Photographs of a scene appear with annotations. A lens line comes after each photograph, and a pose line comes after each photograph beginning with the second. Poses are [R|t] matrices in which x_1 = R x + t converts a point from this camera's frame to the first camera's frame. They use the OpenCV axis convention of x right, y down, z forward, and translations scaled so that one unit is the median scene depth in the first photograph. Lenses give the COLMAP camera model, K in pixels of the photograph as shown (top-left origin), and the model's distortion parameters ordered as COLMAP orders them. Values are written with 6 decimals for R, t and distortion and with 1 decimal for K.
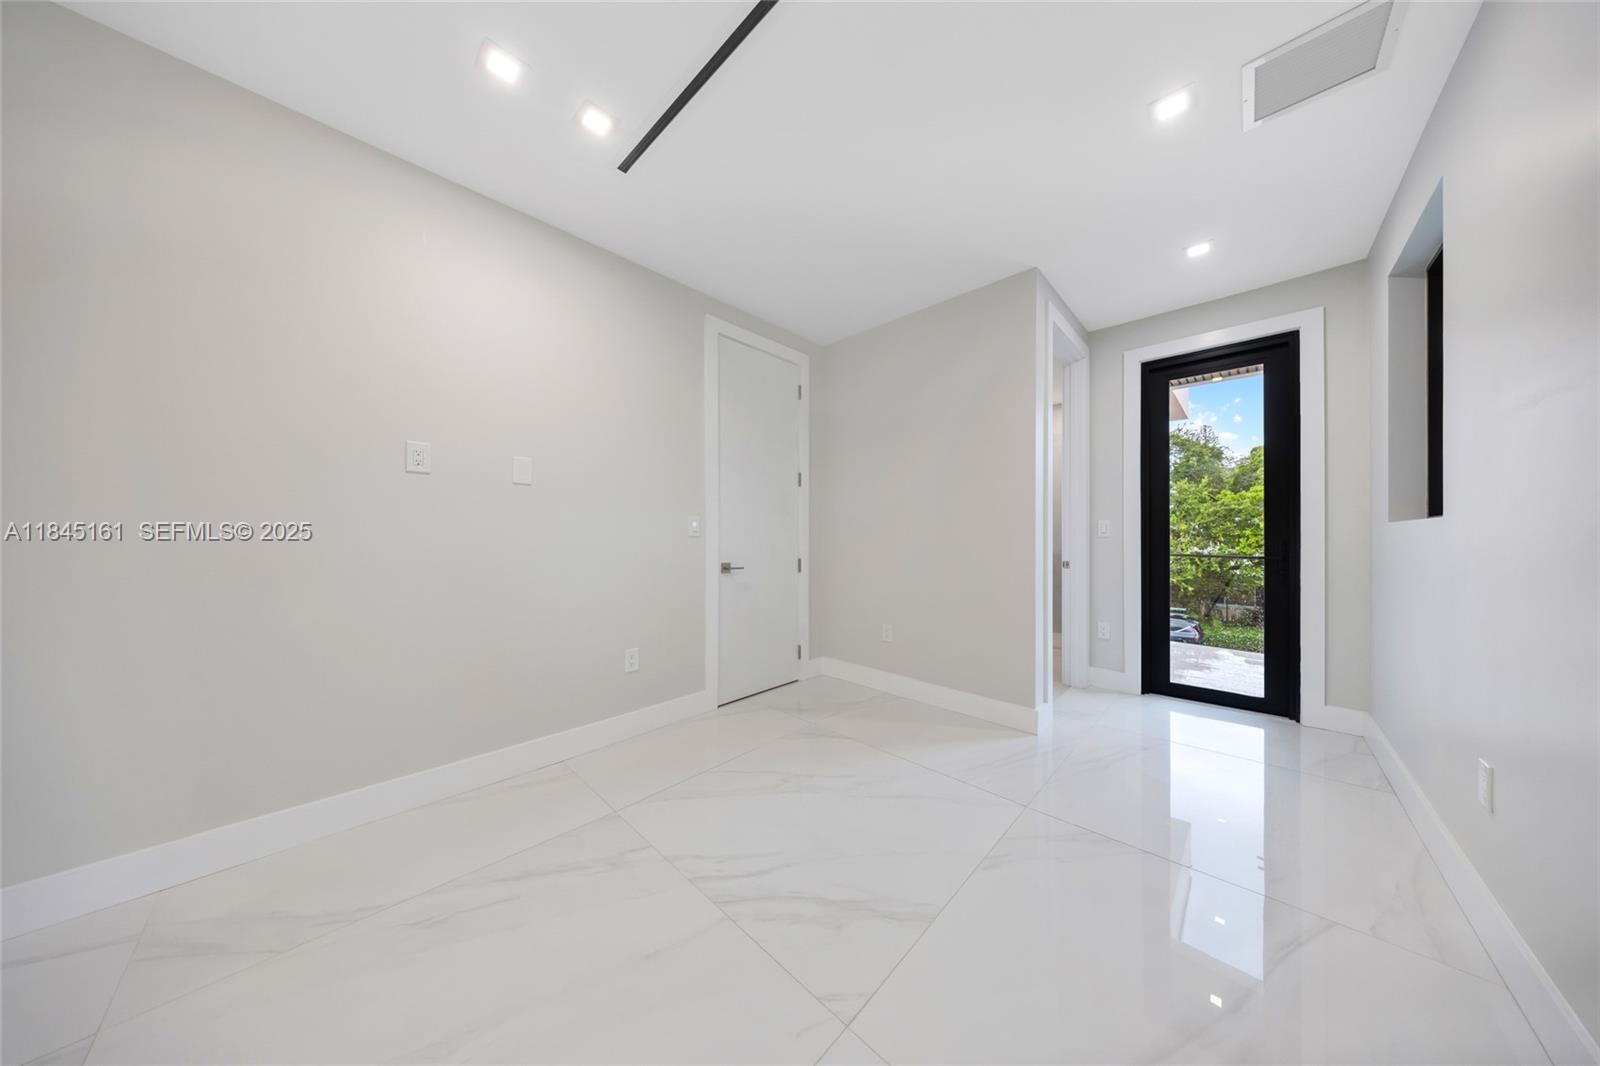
lens RADIAL K [[471.0, 0, 794.0], [0, 471.0, 533.3], [0, 0, 1]] dist [0.001130, 0.000362]
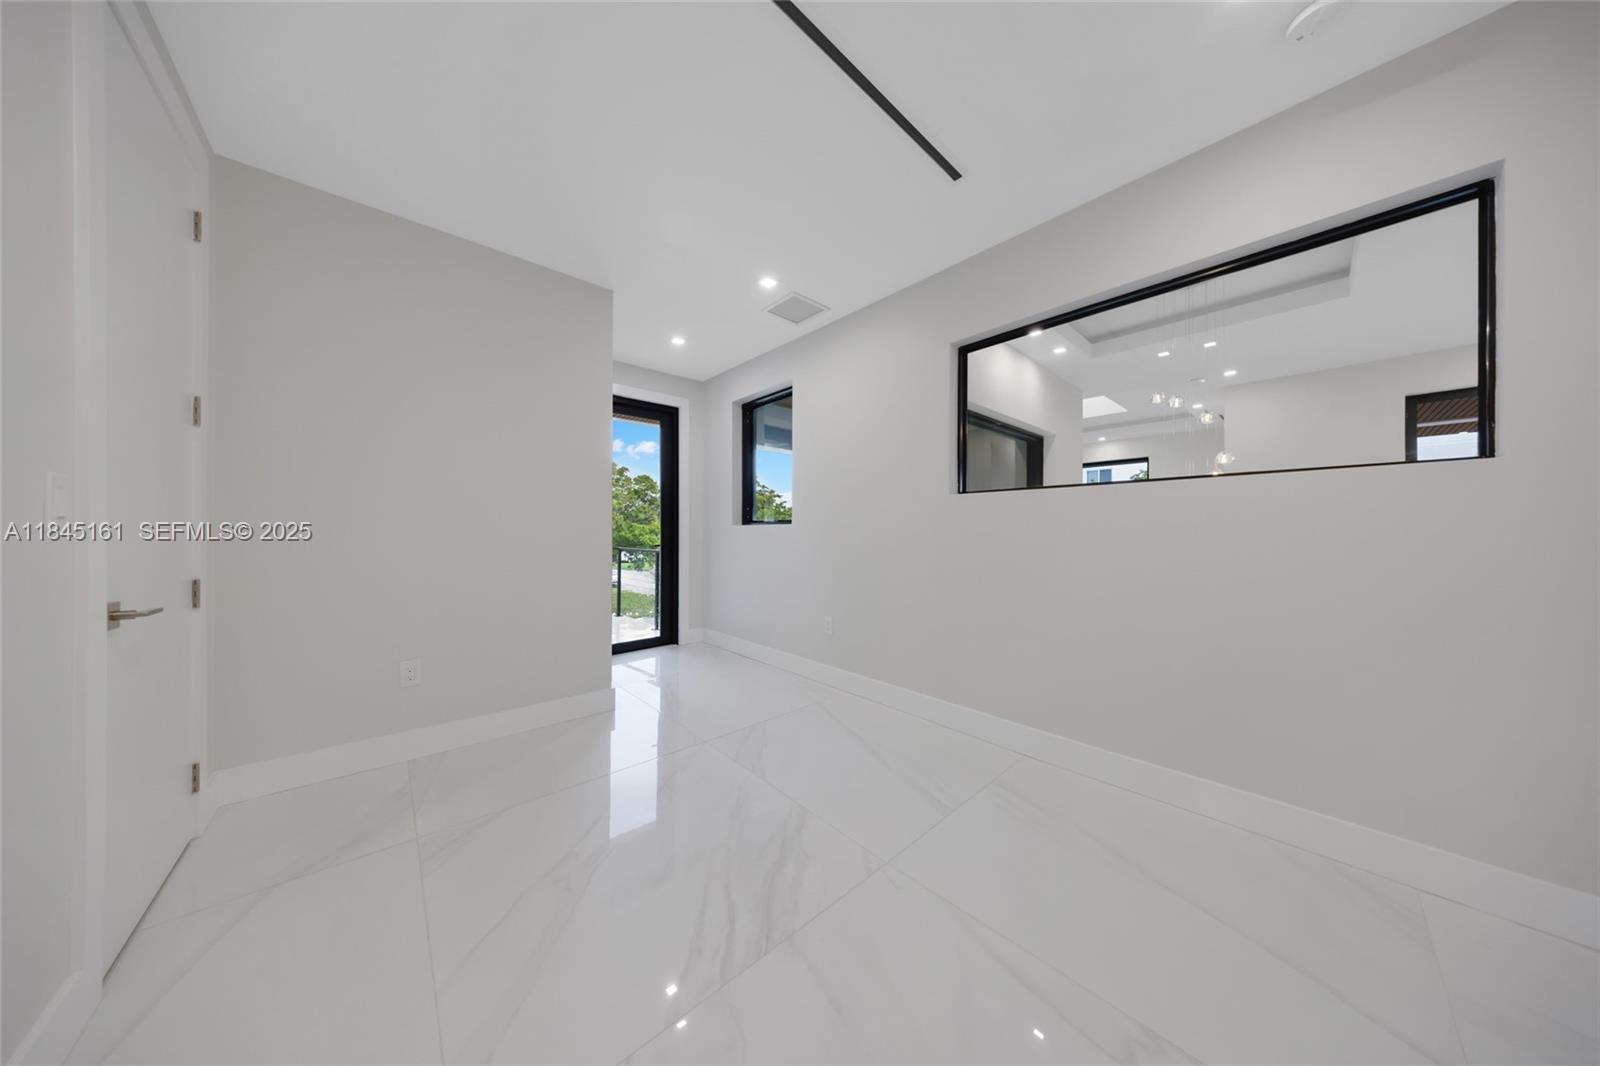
lens RADIAL K [[471.0, 0, 794.9], [0, 471.0, 533.8], [0, 0, 1]] dist [0.001130, 0.000362]
pose [[0.069491, -0.000919, 0.997582, -0.561400], [-0.002941, 0.999995, 0.001126, 0.005962], [-0.997578, -0.003012, 0.069488, 0.484983]]
